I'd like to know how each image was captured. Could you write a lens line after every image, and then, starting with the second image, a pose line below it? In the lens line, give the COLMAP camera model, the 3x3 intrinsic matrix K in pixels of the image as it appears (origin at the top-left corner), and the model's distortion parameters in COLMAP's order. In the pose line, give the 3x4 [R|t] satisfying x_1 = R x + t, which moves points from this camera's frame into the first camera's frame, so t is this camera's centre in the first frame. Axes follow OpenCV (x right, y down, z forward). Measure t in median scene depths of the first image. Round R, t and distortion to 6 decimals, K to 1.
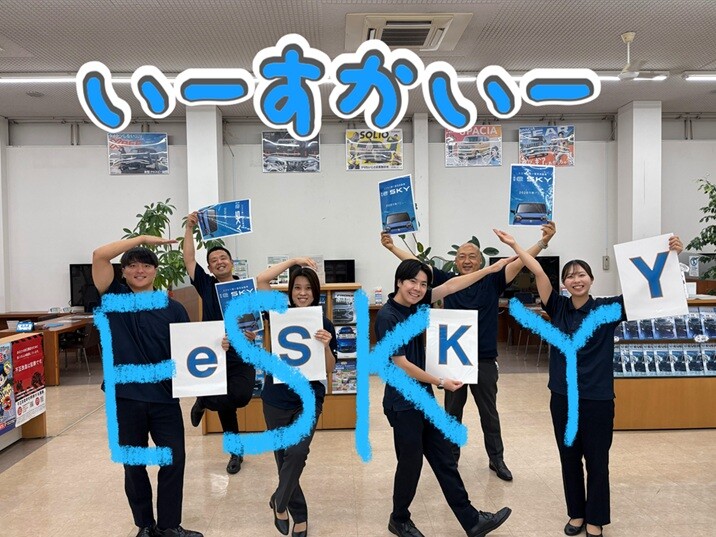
lens RADIAL K [[539.7, 0, 358.4], [0, 539.7, 267.3], [0, 0, 1]] dist [0.014930, -0.009405]
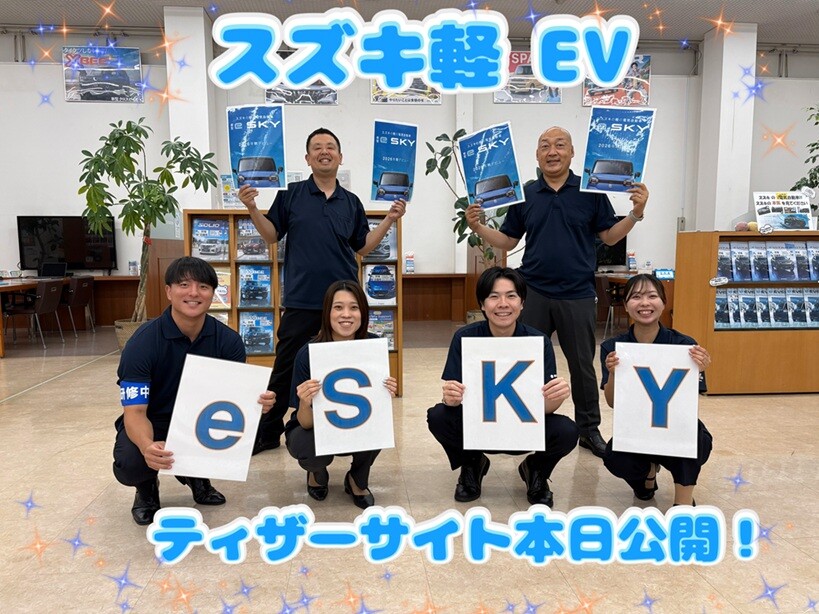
lens RADIAL K [[617.4, 0, 408.3], [0, 617.4, 308.7], [0, 0, 1]] dist [0.014930, -0.009405]
pose [[0.998443, 0.003292, 0.055685, -0.024327], [-0.007173, 0.997547, 0.069638, 0.083298], [-0.055319, -0.069929, 0.996017, 0.090781]]
